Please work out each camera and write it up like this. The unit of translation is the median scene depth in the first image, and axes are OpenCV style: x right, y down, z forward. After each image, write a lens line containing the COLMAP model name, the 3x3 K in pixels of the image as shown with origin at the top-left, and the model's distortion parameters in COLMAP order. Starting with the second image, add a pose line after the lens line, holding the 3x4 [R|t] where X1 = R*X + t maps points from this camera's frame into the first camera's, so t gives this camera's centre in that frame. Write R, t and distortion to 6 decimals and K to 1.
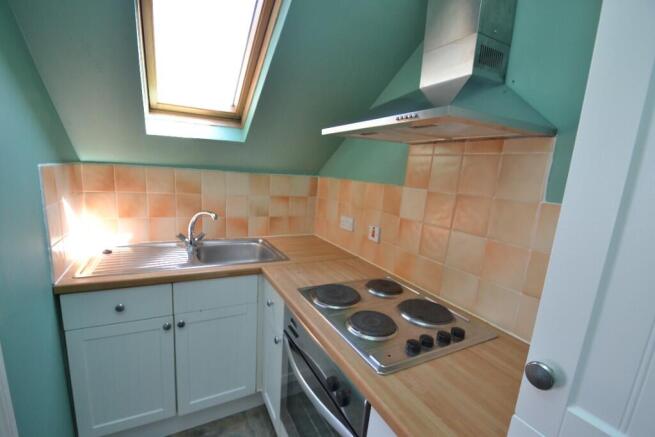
lens RADIAL K [[292.0, 0, 328.2], [0, 292.0, 228.7], [0, 0, 1]] dist [-0.010138, -0.001097]
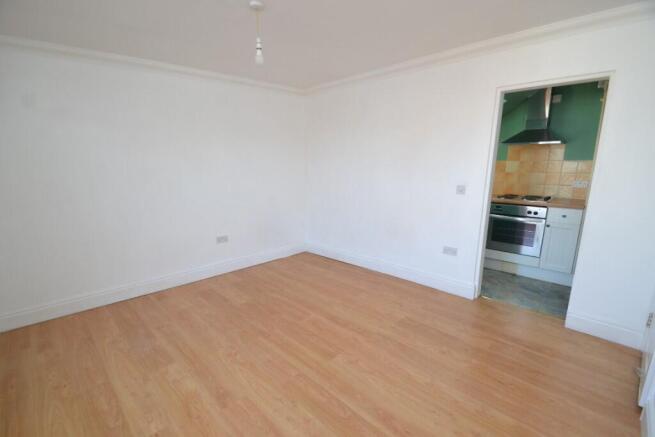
lens RADIAL K [[292.0, 0, 328.2], [0, 292.0, 228.7], [0, 0, 1]] dist [-0.010138, -0.001097]
pose [[0.951310, -0.142885, 0.273118, -1.909310], [0.131814, 0.989543, 0.058563, 0.091837], [-0.278630, -0.019711, 0.960196, -1.032422]]
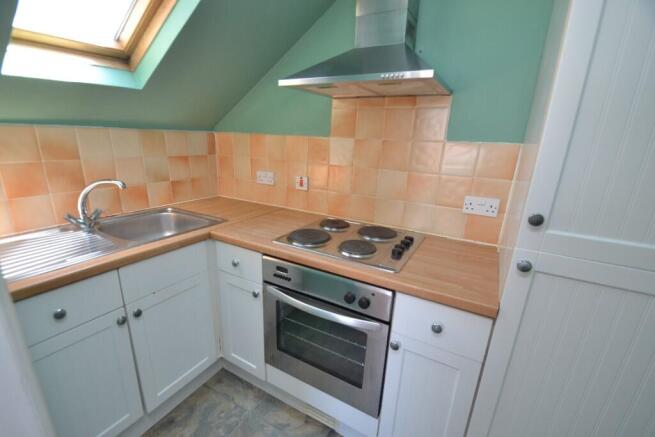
lens RADIAL K [[292.0, 0, 328.2], [0, 292.0, 228.7], [0, 0, 1]] dist [-0.010138, -0.001097]
pose [[0.843195, -0.194095, 0.501347, -0.337954], [0.123081, 0.977479, 0.171424, 0.008378], [-0.523328, -0.082837, 0.848095, 0.005522]]
